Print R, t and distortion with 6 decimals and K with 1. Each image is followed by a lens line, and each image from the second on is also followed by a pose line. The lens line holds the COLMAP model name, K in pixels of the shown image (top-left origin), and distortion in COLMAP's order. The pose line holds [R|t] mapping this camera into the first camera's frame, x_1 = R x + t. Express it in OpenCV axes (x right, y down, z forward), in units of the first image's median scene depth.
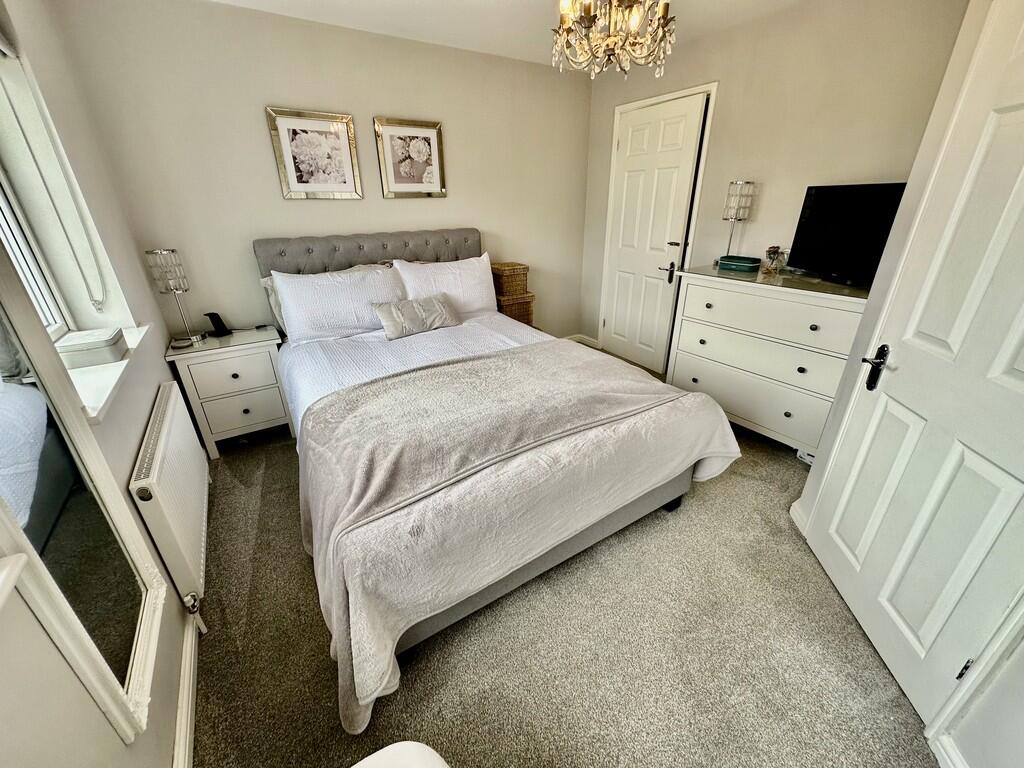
lens RADIAL K [[410.8, 0, 508.7], [0, 410.8, 382.3], [0, 0, 1]] dist [-0.000073, -0.000047]
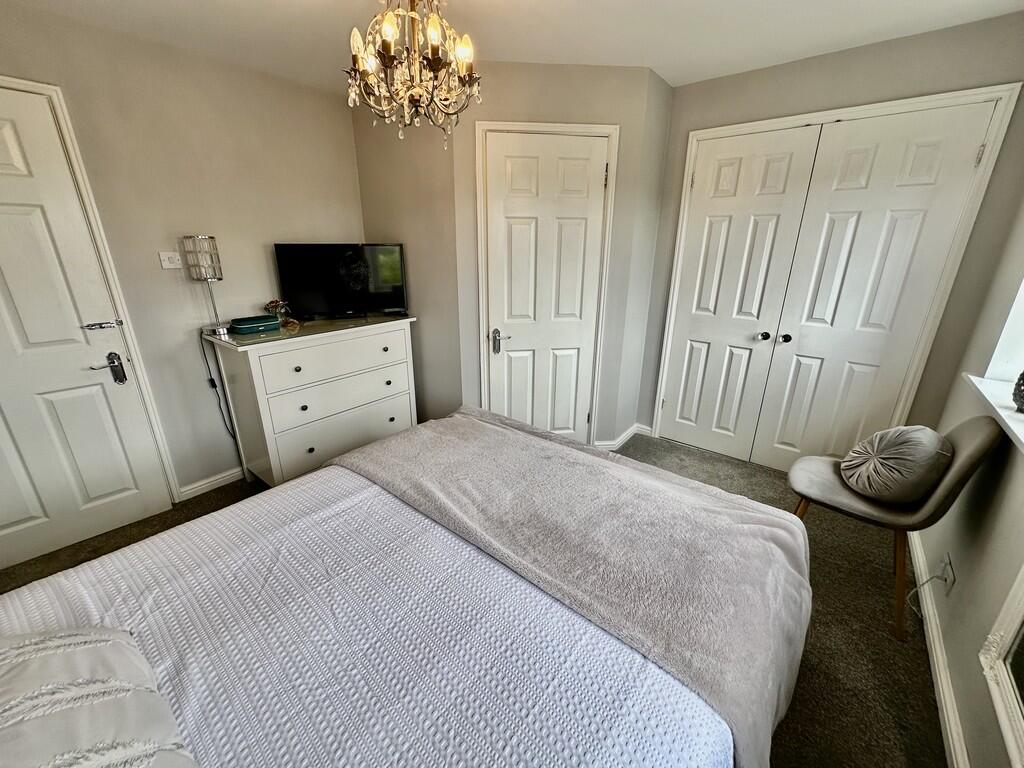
lens RADIAL K [[410.8, 0, 516.3], [0, 410.8, 380.8], [0, 0, 1]] dist [-0.000073, -0.000047]
pose [[-0.309933, -0.291017, 0.905125, -0.462864], [0.393316, 0.827477, 0.400731, -0.324827], [-0.865589, 0.480199, -0.142001, 0.700651]]
